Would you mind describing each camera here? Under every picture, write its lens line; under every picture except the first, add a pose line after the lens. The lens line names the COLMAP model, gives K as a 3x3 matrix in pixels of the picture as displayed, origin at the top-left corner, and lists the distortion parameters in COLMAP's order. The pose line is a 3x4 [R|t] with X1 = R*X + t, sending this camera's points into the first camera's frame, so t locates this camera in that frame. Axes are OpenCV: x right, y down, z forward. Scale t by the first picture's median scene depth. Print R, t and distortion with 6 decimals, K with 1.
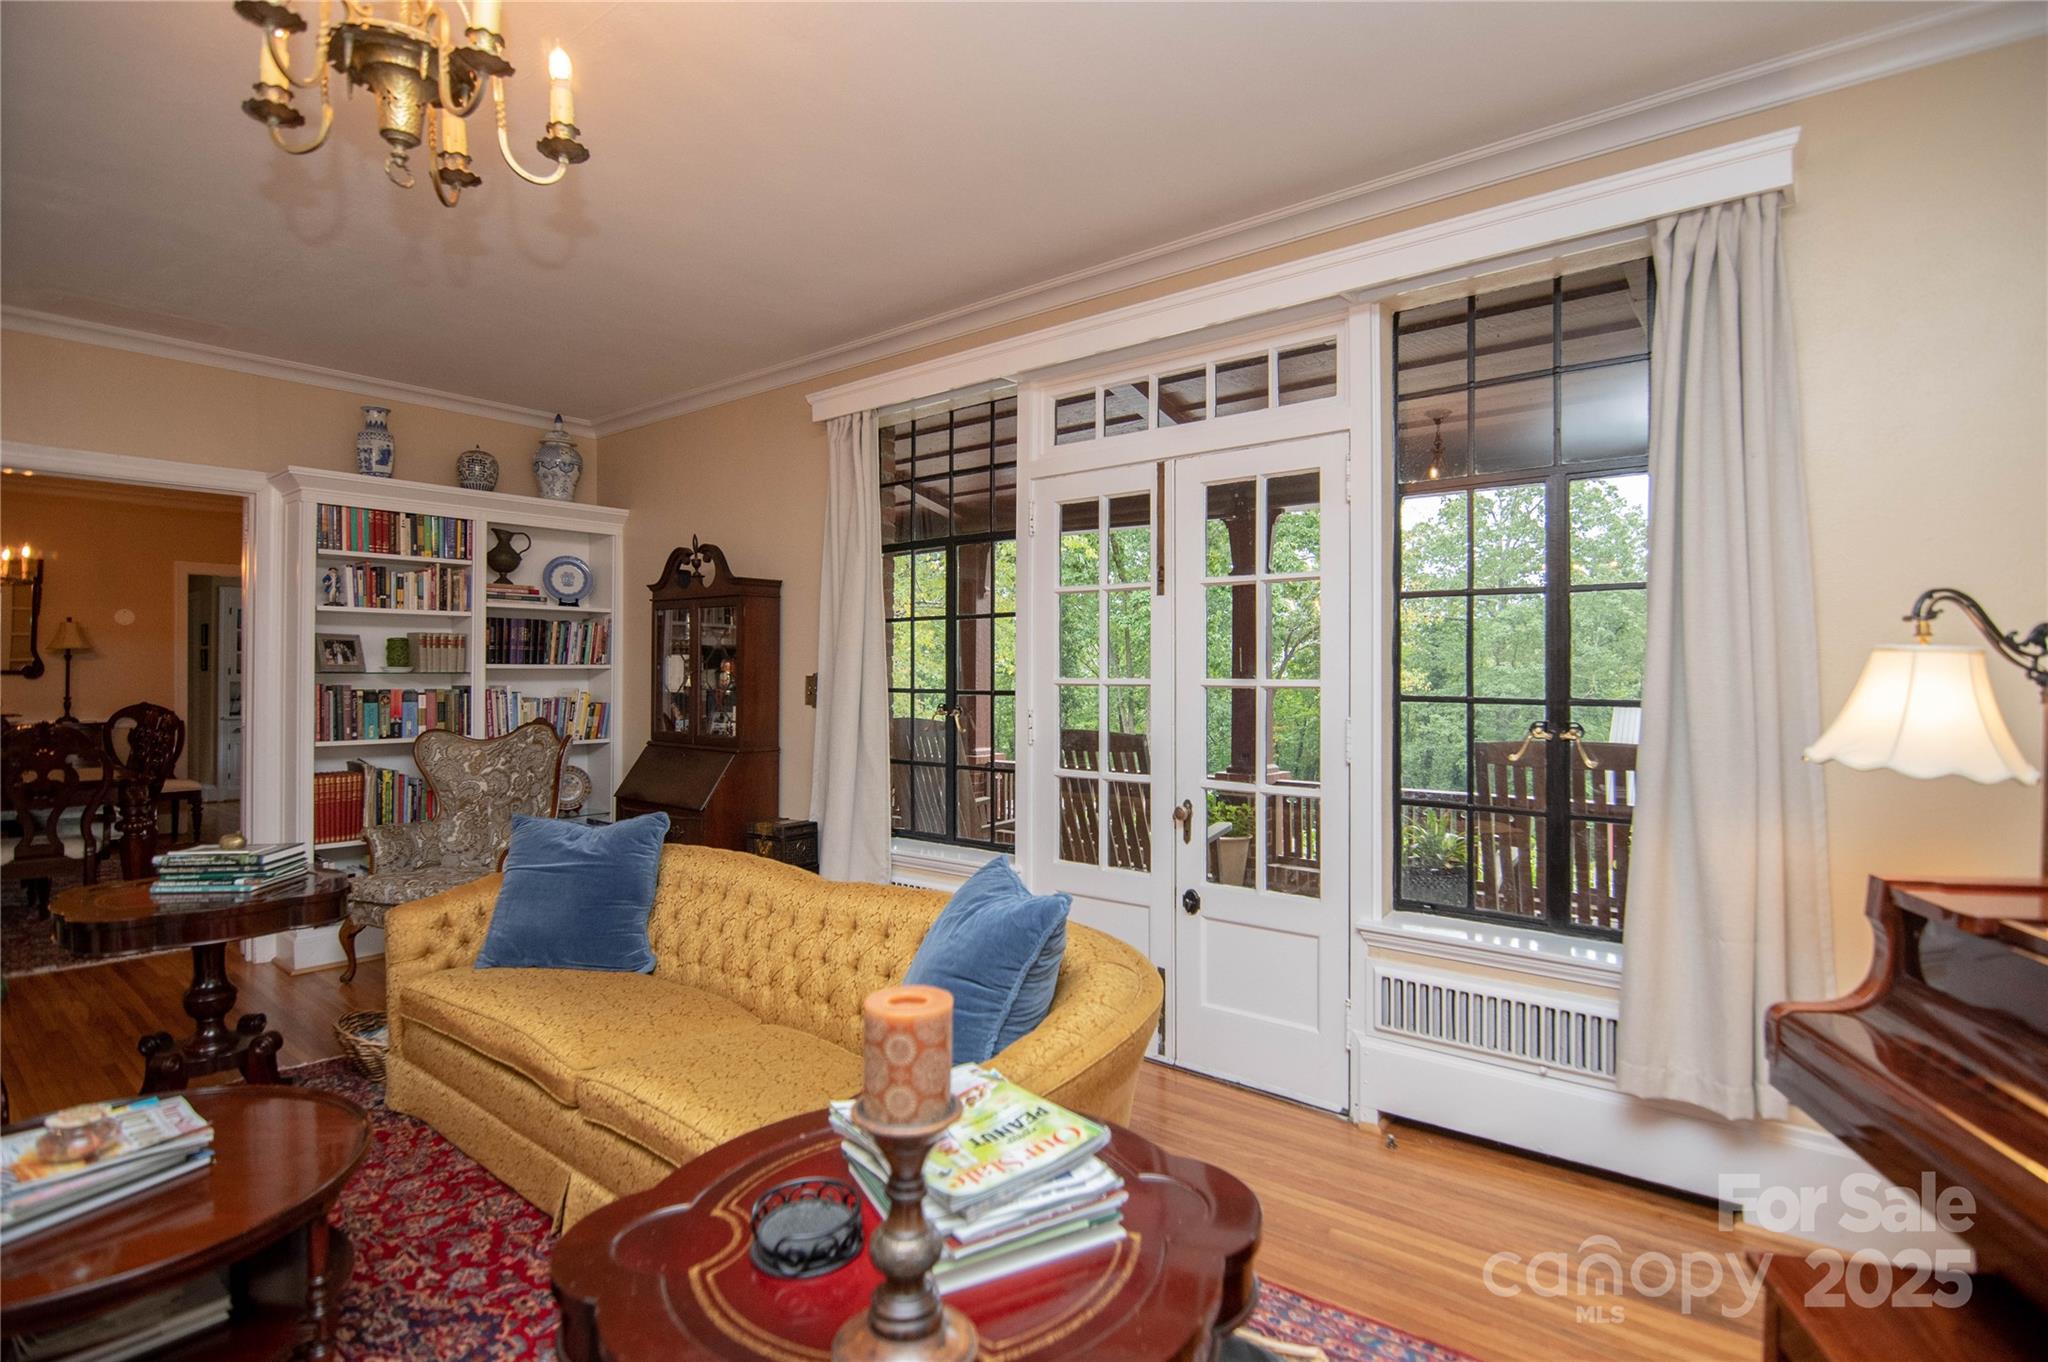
lens RADIAL K [[1011.9, 0, 1024.0], [0, 1011.9, 681.0], [0, 0, 1]] dist [0.000451, -0.030905]
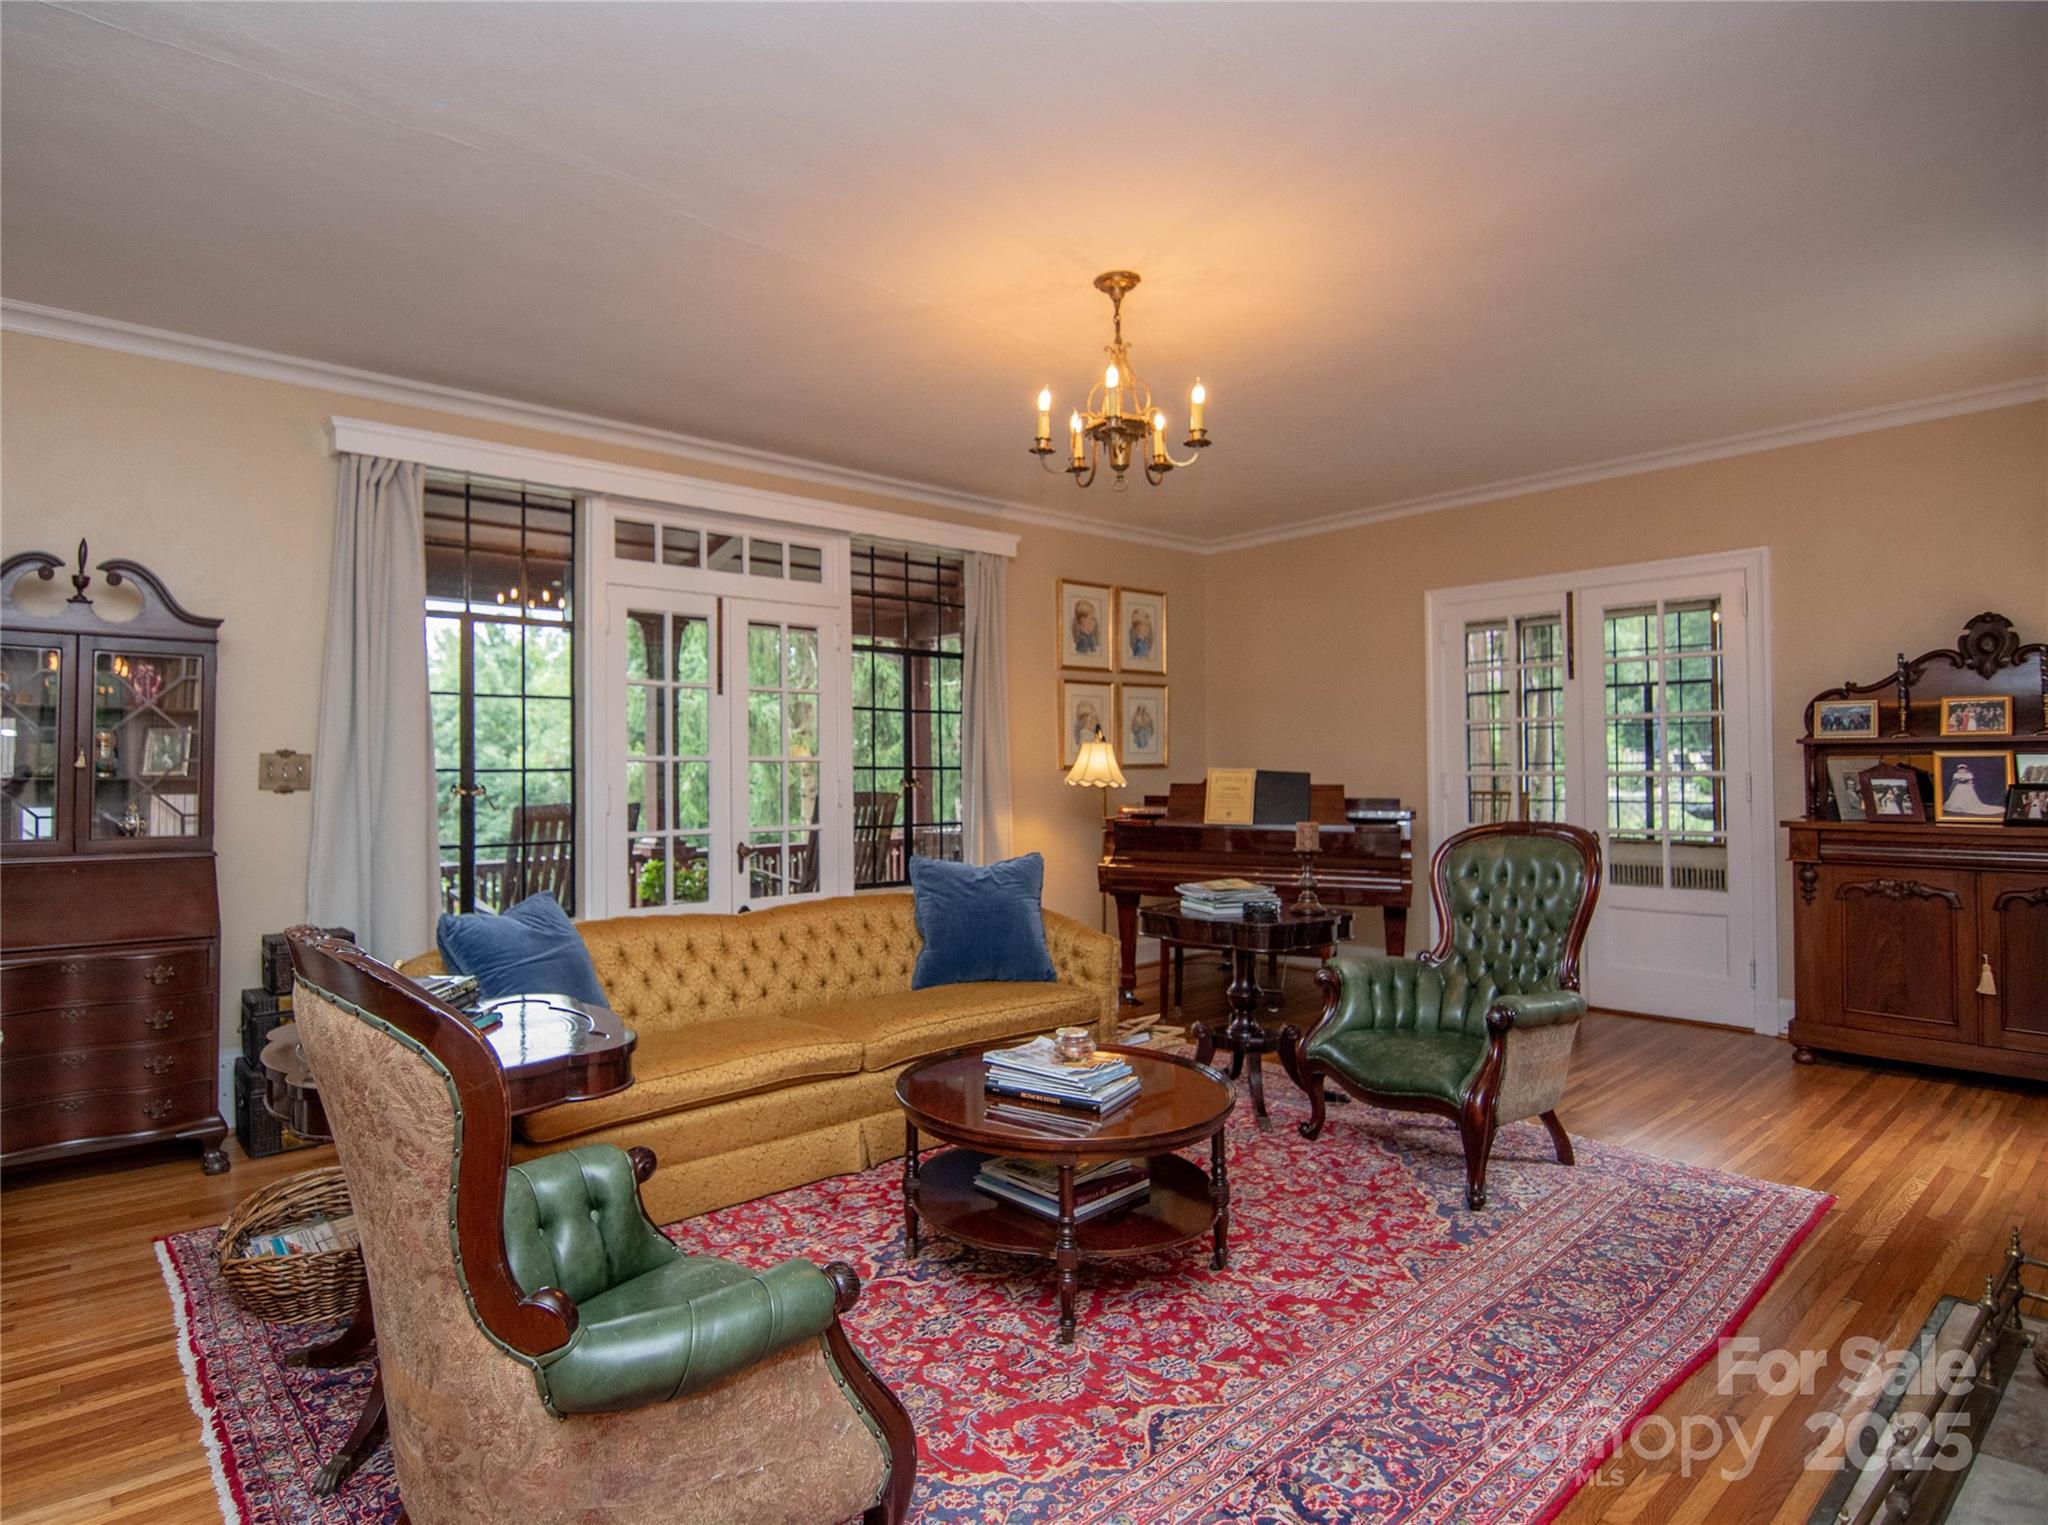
lens RADIAL K [[1069.4, 0, 1024.0], [0, 1069.4, 762.5], [0, 0, 1]] dist [-0.000018, 0.000024]
pose [[0.145276, 0.006358, 0.989371, -1.276213], [0.017448, 0.999807, -0.008987, 0.026571], [-0.989237, 0.018568, 0.145137, 0.405064]]
